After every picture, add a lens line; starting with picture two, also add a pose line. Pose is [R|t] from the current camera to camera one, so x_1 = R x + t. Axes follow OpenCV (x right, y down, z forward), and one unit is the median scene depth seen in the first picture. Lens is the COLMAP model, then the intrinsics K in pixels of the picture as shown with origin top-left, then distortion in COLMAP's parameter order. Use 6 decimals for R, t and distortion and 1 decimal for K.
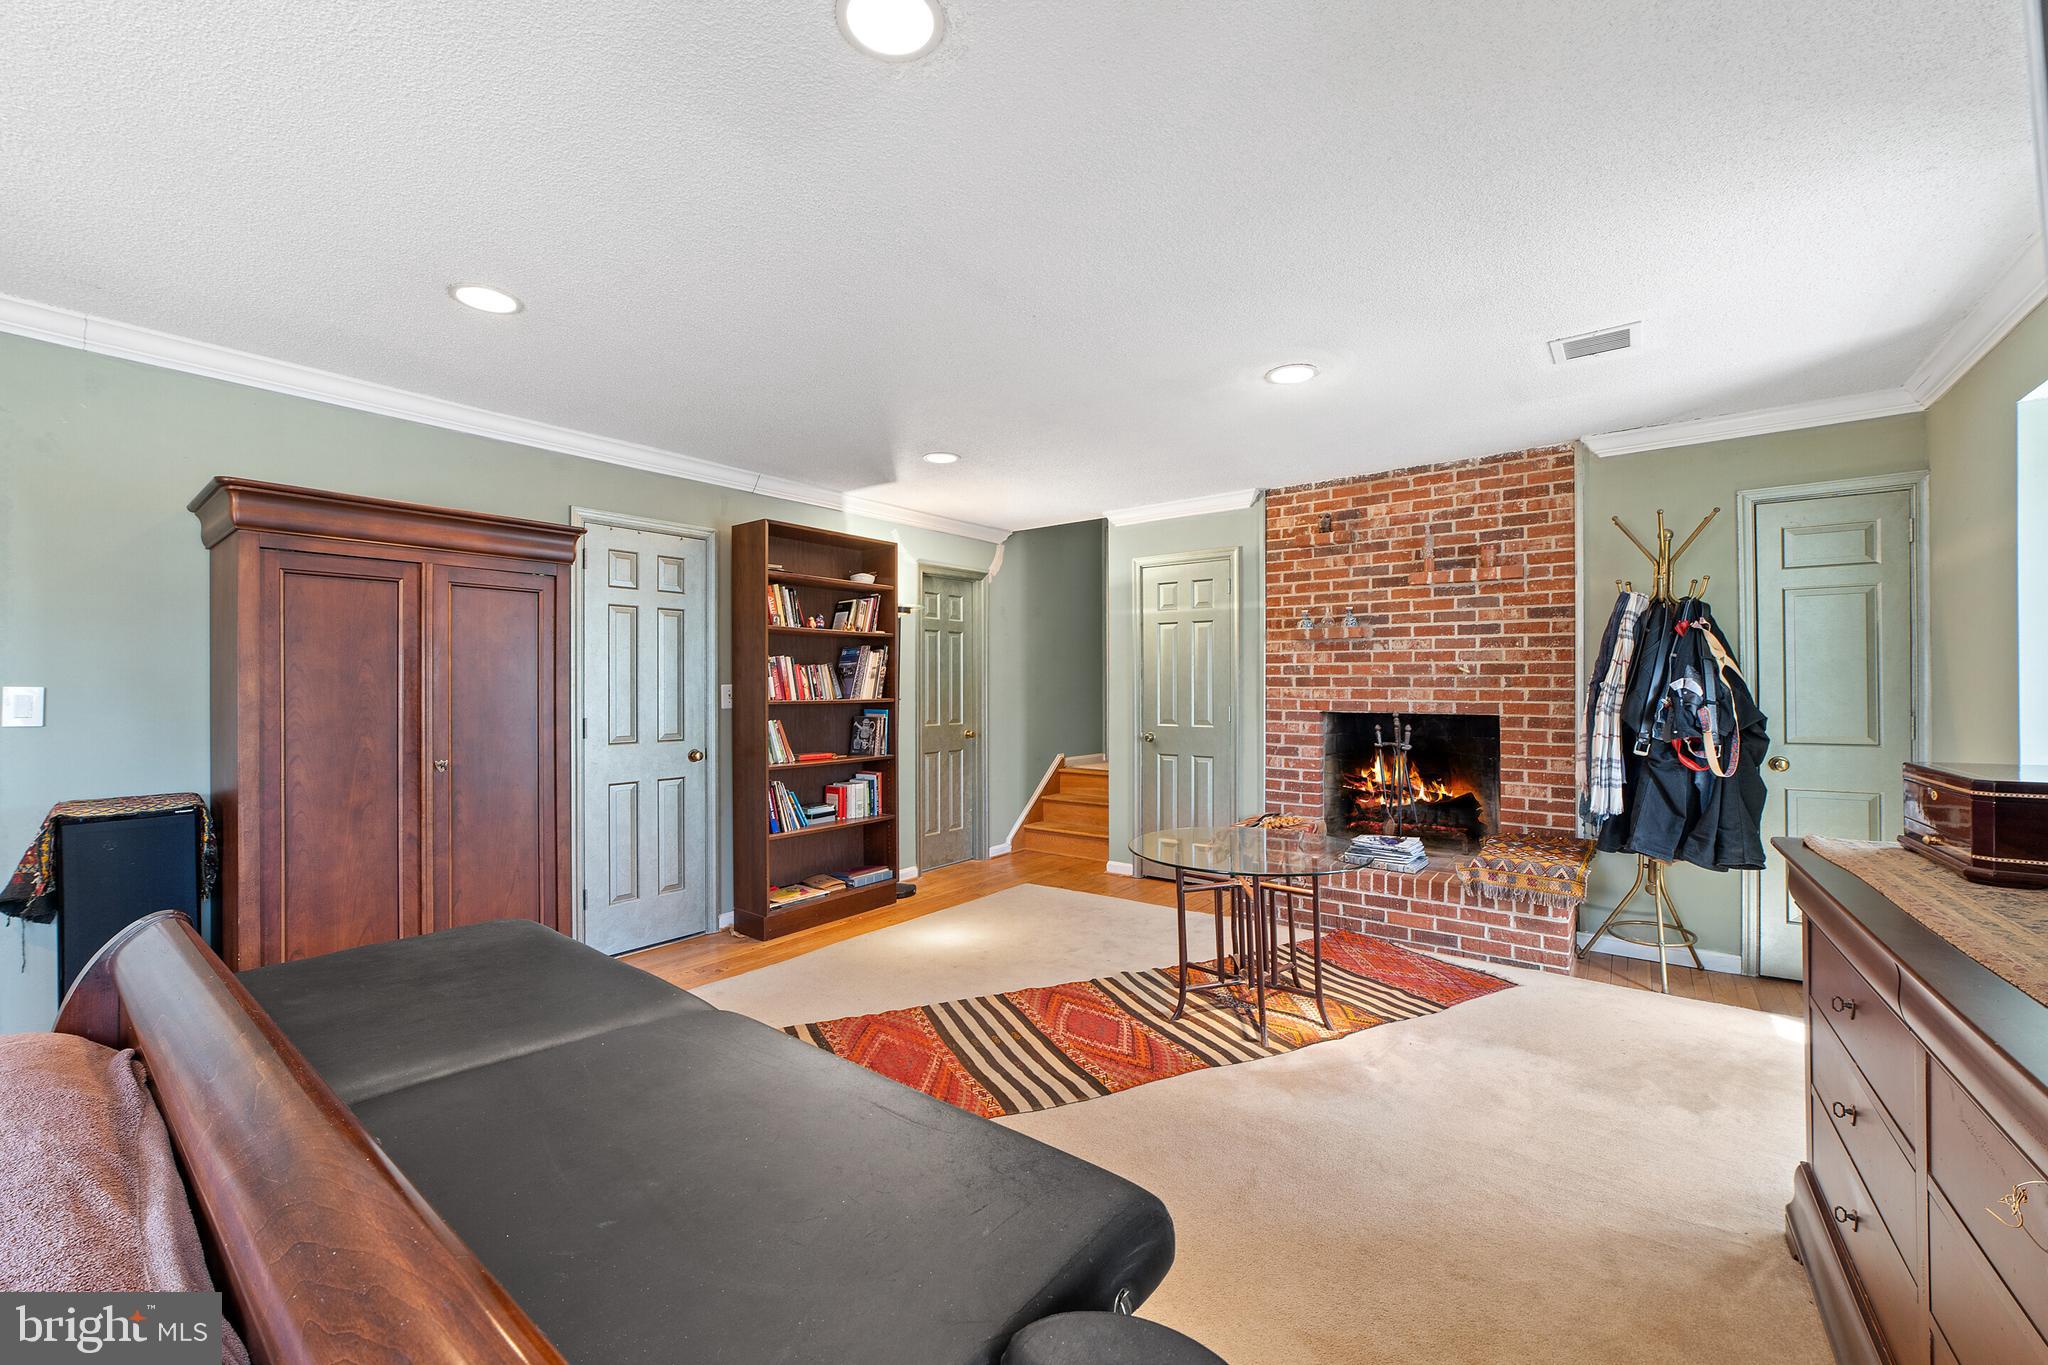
lens RADIAL K [[792.6, 0, 1015.8], [0, 792.6, 673.5], [0, 0, 1]] dist [-0.015601, 0.006953]
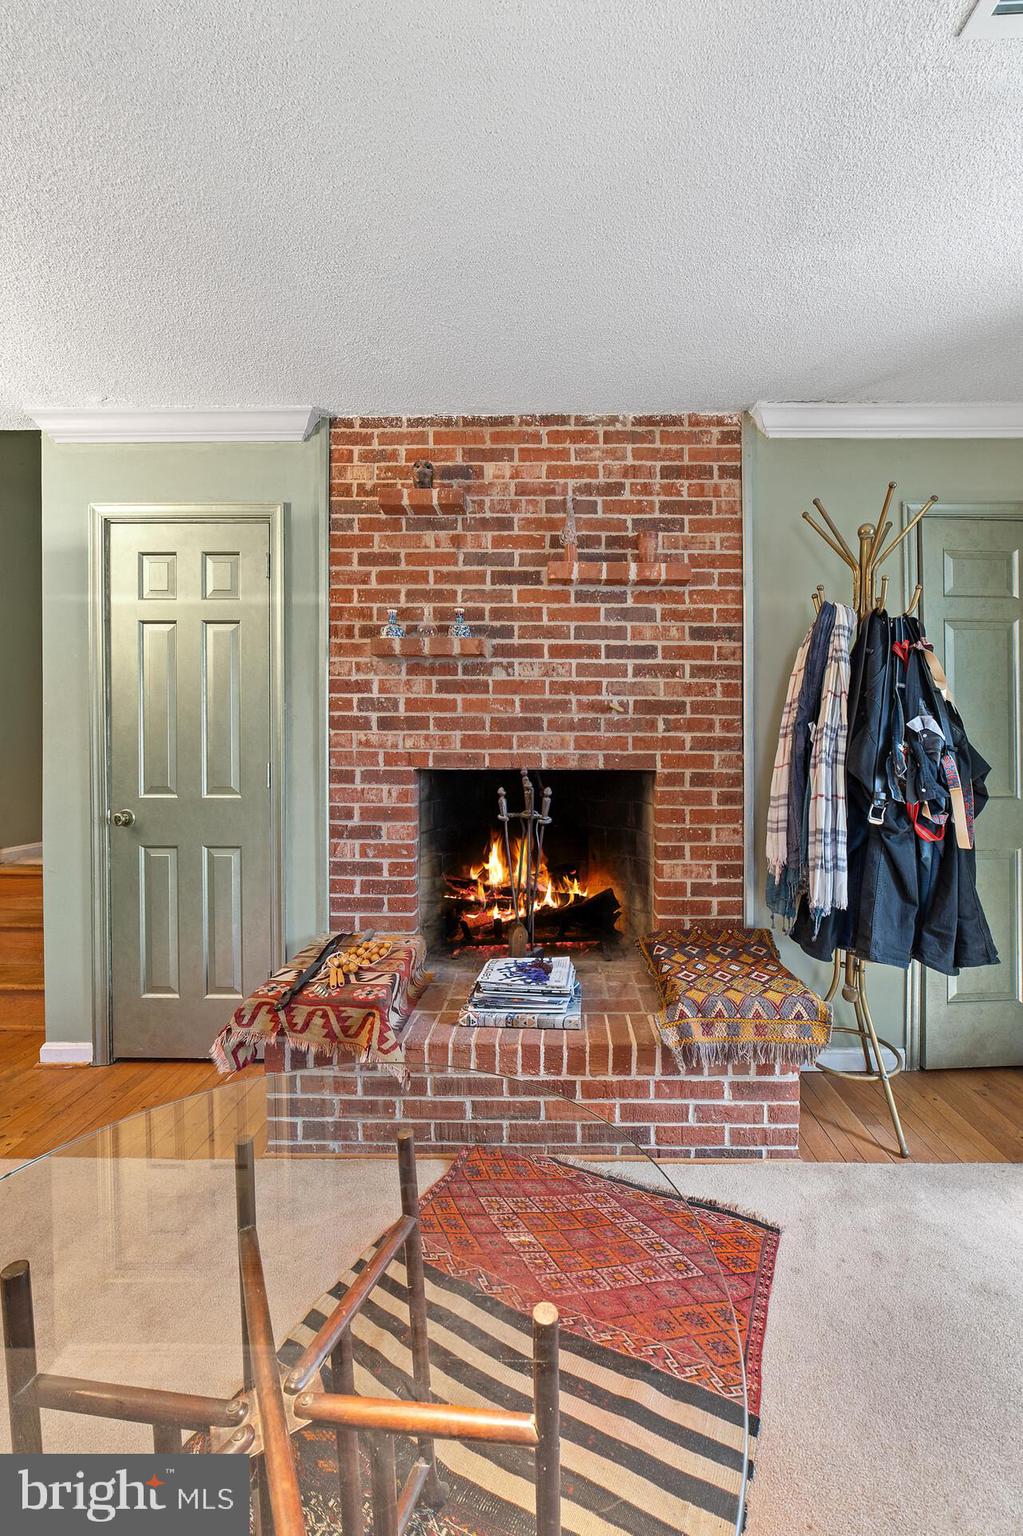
lens RADIAL K [[630.4, 0, 561.8], [0, 630.4, 767.2], [0, 0, 1]] dist [-0.021955, 0.007230]
pose [[0.781159, -0.014894, 0.624155, 0.176125], [-0.013814, 0.999058, 0.041129, 0.026631], [-0.624180, -0.040751, 0.780217, 0.586643]]
